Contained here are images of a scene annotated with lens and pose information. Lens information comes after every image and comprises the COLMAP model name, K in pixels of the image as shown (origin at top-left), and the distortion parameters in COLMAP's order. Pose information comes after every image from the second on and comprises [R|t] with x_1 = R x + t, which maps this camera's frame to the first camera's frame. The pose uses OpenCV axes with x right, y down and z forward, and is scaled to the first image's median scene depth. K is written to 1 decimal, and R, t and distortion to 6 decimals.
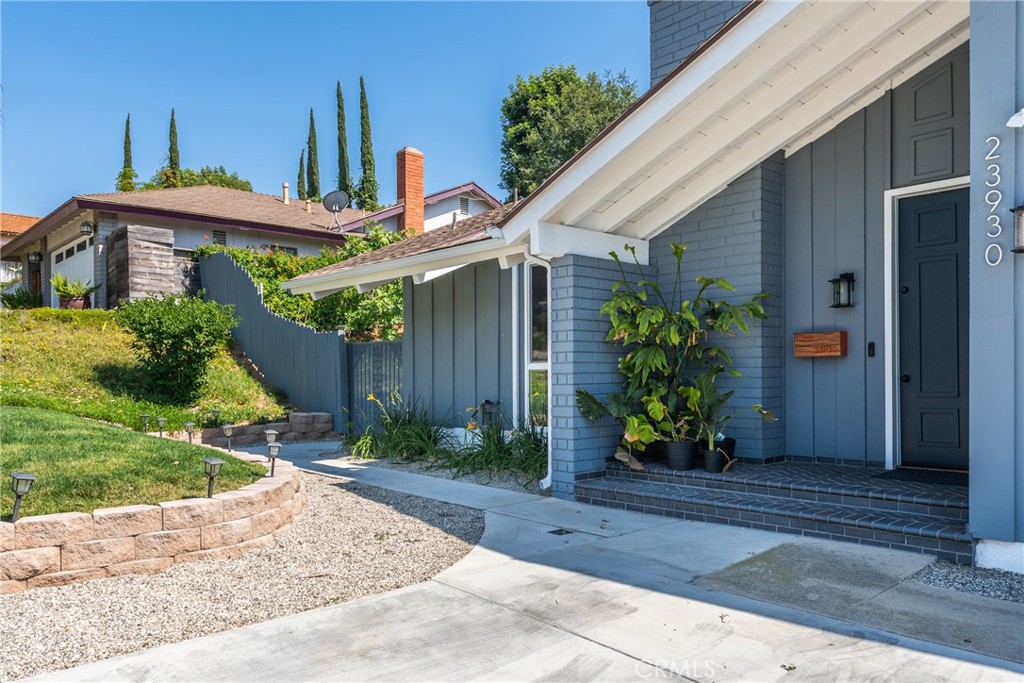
lens RADIAL K [[734.6, 0, 510.0], [0, 734.6, 374.3], [0, 0, 1]] dist [-0.002071, 0.000122]
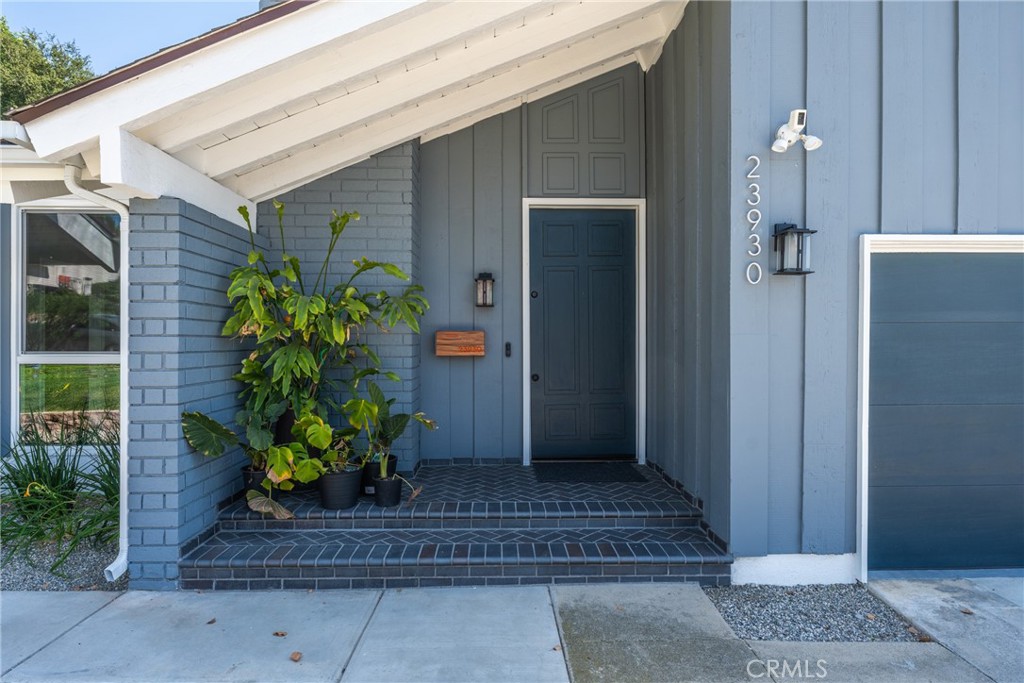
lens RADIAL K [[548.4, 0, 512.0], [0, 548.4, 341.5], [0, 0, 1]] dist [0.000735, -0.000345]
pose [[0.661870, 0.008504, 0.749571, -0.075848], [-0.007033, 0.999962, -0.005134, -0.038883], [-0.749586, -0.001874, 0.661904, 0.461124]]
